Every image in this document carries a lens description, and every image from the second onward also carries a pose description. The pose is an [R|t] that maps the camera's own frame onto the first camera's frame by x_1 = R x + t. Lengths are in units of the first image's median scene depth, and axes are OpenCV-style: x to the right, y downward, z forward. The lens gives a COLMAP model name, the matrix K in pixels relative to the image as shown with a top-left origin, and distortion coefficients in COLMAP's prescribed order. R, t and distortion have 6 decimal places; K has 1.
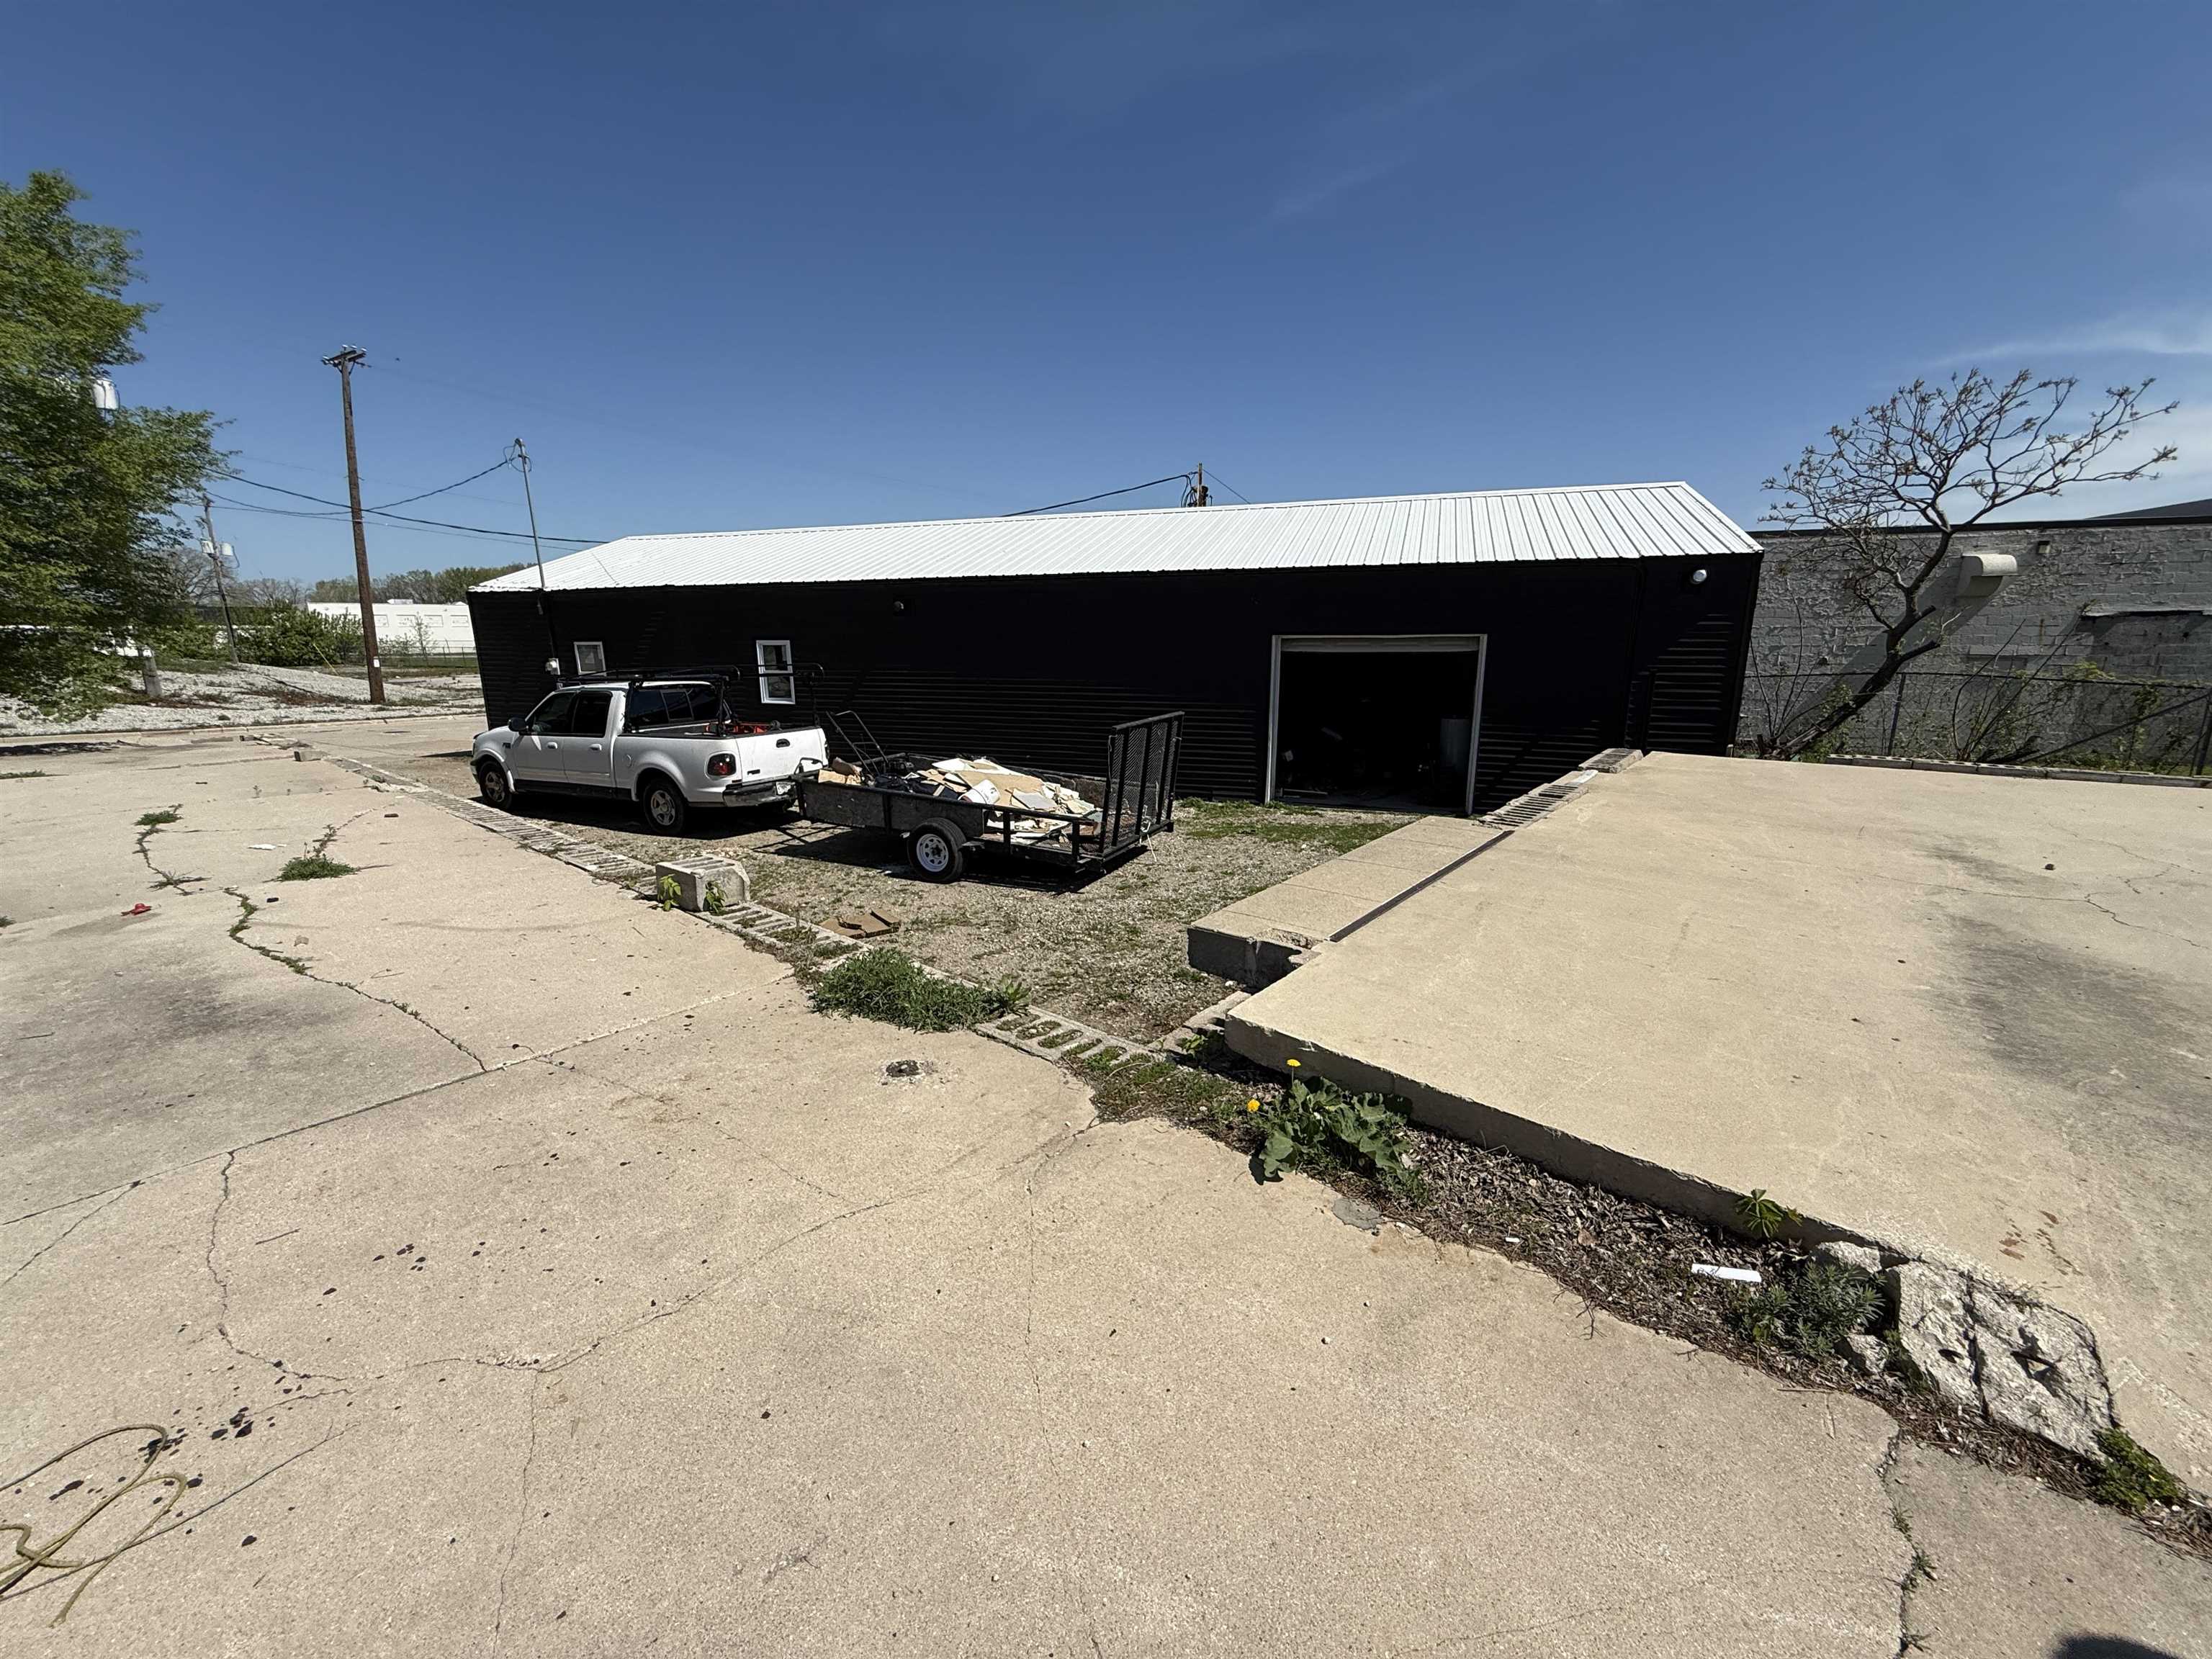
lens RADIAL K [[879.7, 0, 1102.5], [0, 879.7, 828.3], [0, 0, 1]] dist [-0.000637, 0.001164]
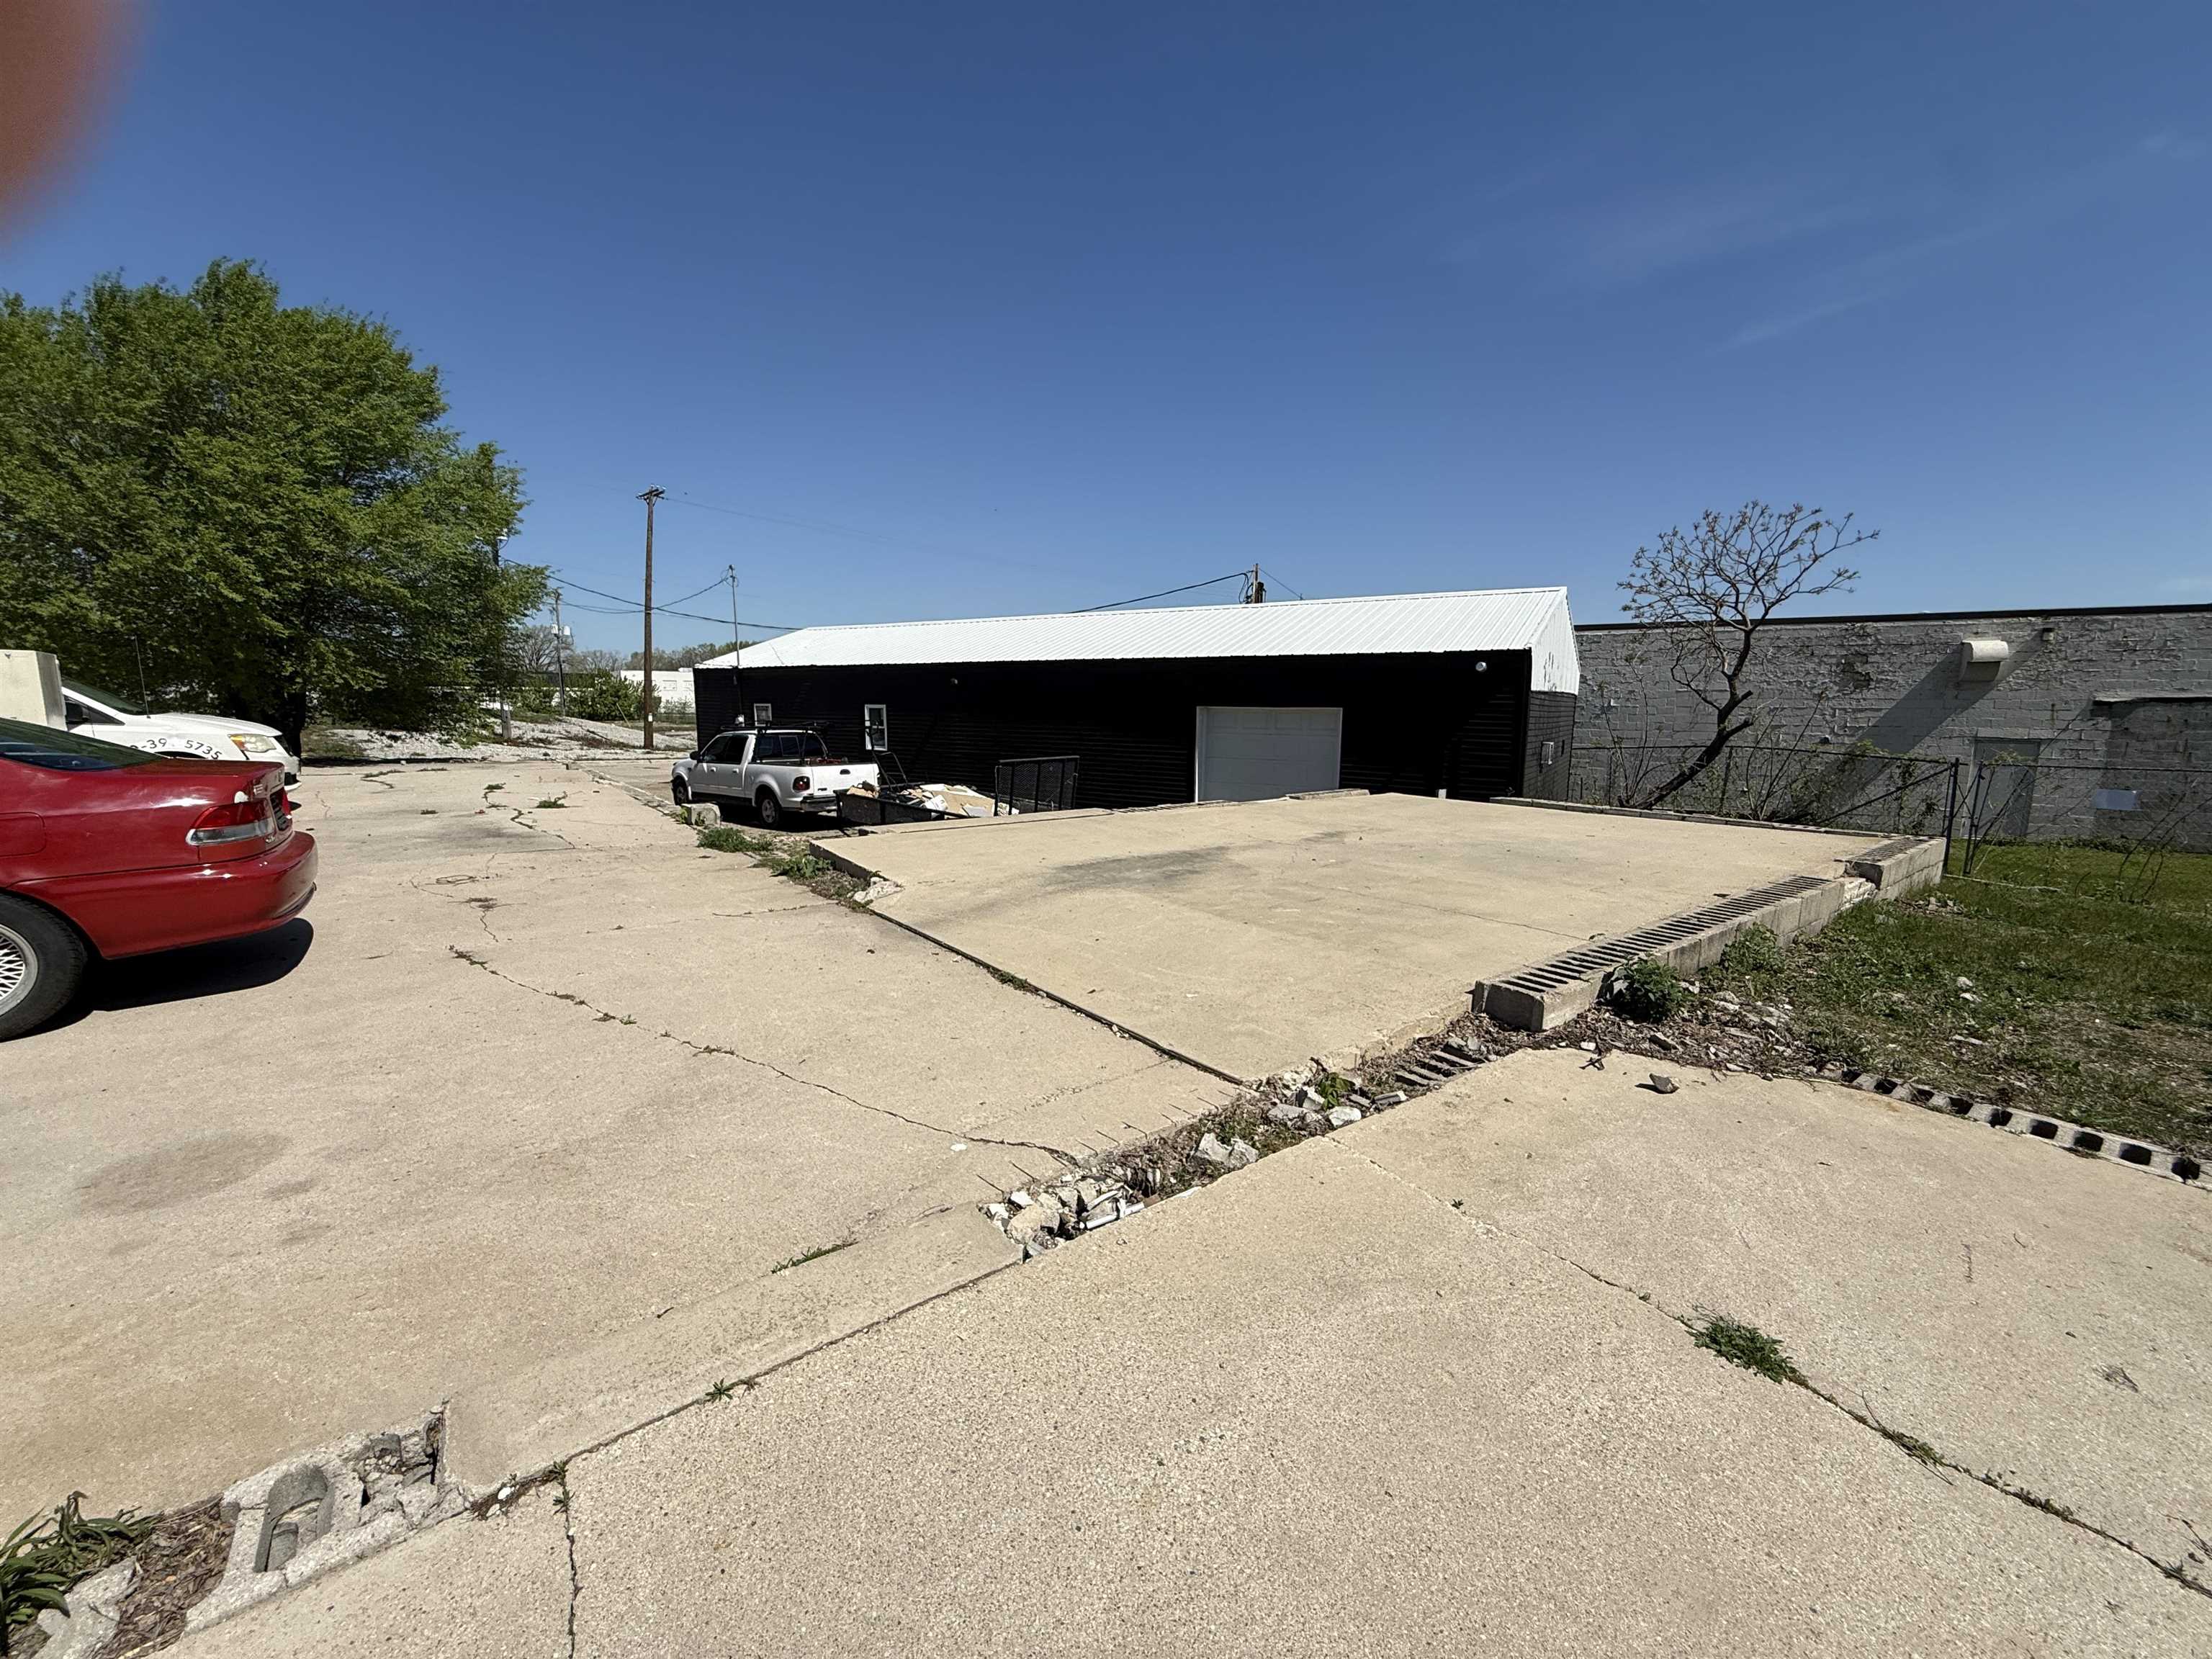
lens RADIAL K [[879.7, 0, 1102.5], [0, 879.7, 828.3], [0, 0, 1]] dist [-0.000637, 0.001164]
pose [[0.974059, 0.046448, -0.221474, 0.265055], [-0.063383, 0.995533, -0.069978, 0.050163], [0.217235, 0.082200, 0.972652, -0.233826]]
